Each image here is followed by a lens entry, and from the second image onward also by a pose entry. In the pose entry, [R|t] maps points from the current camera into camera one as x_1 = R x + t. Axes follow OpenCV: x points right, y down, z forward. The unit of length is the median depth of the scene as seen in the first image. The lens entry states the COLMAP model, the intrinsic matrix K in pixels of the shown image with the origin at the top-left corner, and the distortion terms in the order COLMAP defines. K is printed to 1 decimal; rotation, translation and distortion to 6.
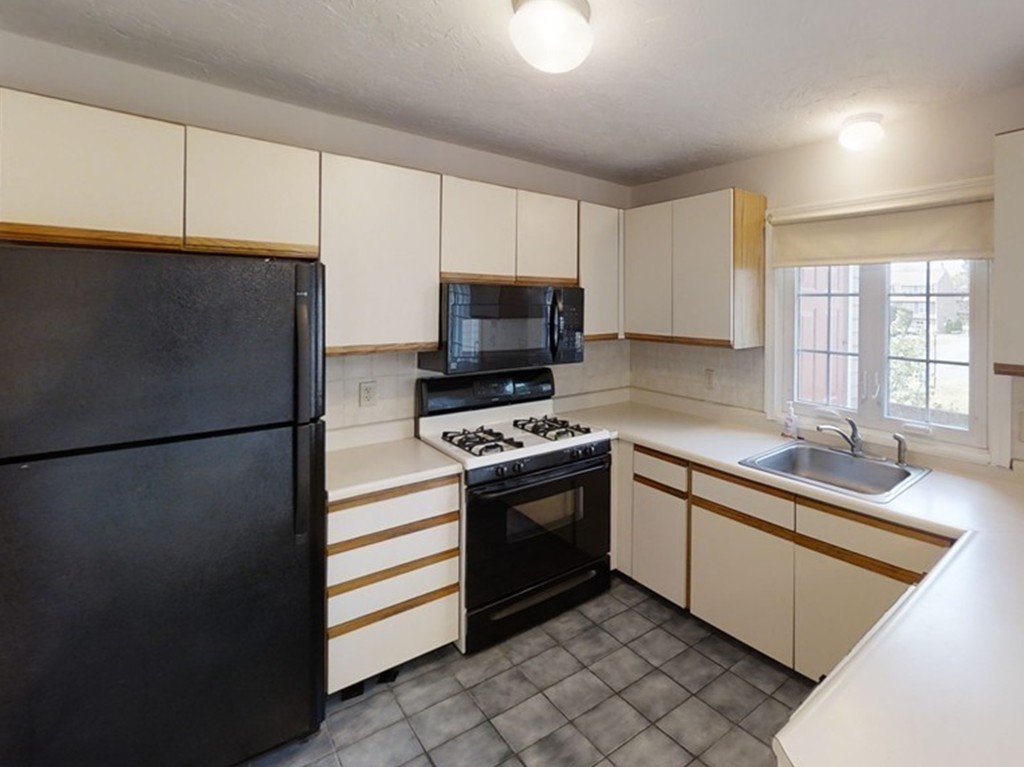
lens RADIAL K [[502.3, 0, 652.2], [0, 502.3, 384.6], [0, 0, 1]] dist [0.002005, -0.001371]
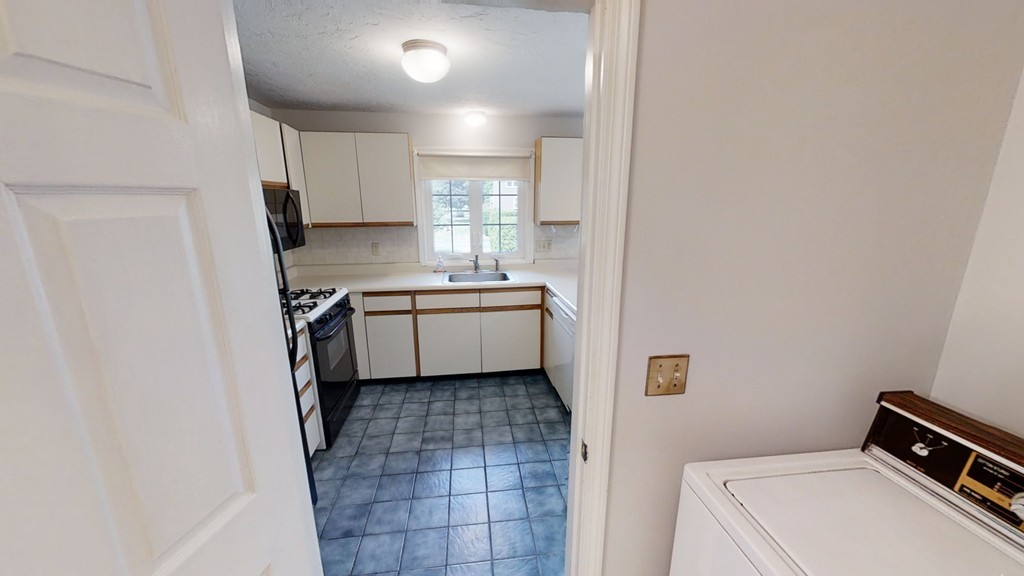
lens RADIAL K [[373.7, 0, 510.5], [0, 373.7, 293.3], [0, 0, 1]] dist [-0.000589, -0.000134]
pose [[0.600139, -0.202577, 0.773819, -0.762524], [0.138500, 0.979104, 0.148904, 0.012084], [-0.787814, 0.017811, 0.615656, -0.082650]]
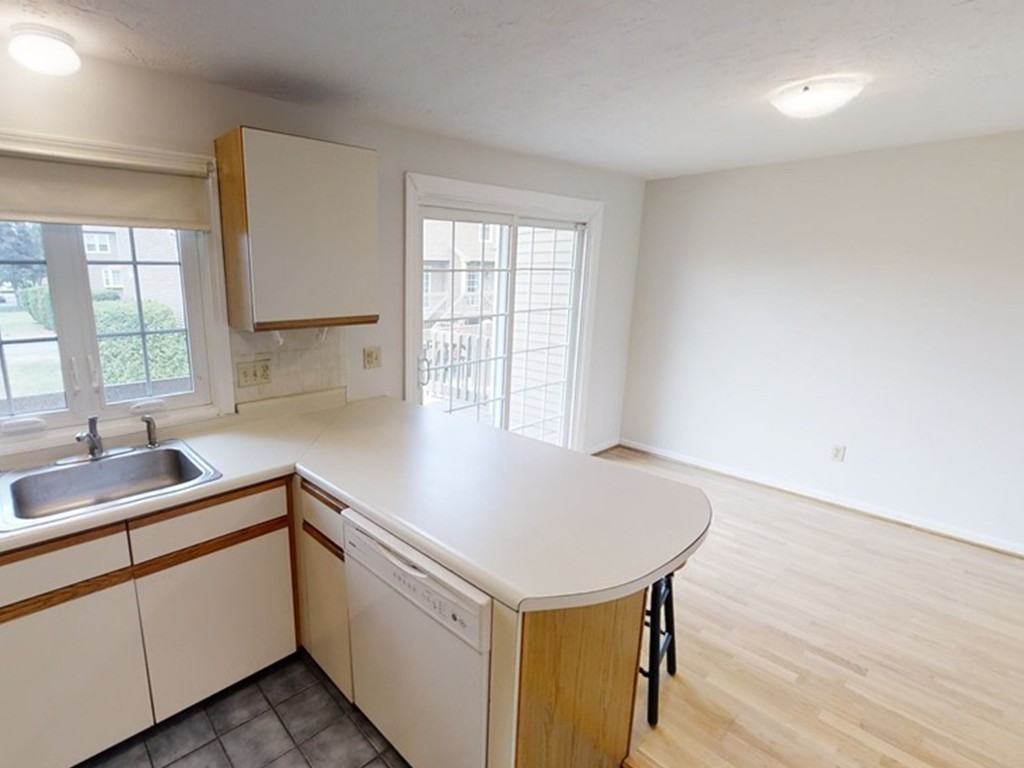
lens RADIAL K [[502.3, 0, 399.1], [0, 502.3, 390.3], [0, 0, 1]] dist [0.002005, -0.001371]
pose [[0.102718, -0.237208, 0.966013, -0.331111], [0.165798, 0.961648, 0.218506, -0.068150], [-0.980796, 0.137718, 0.138106, 0.382395]]
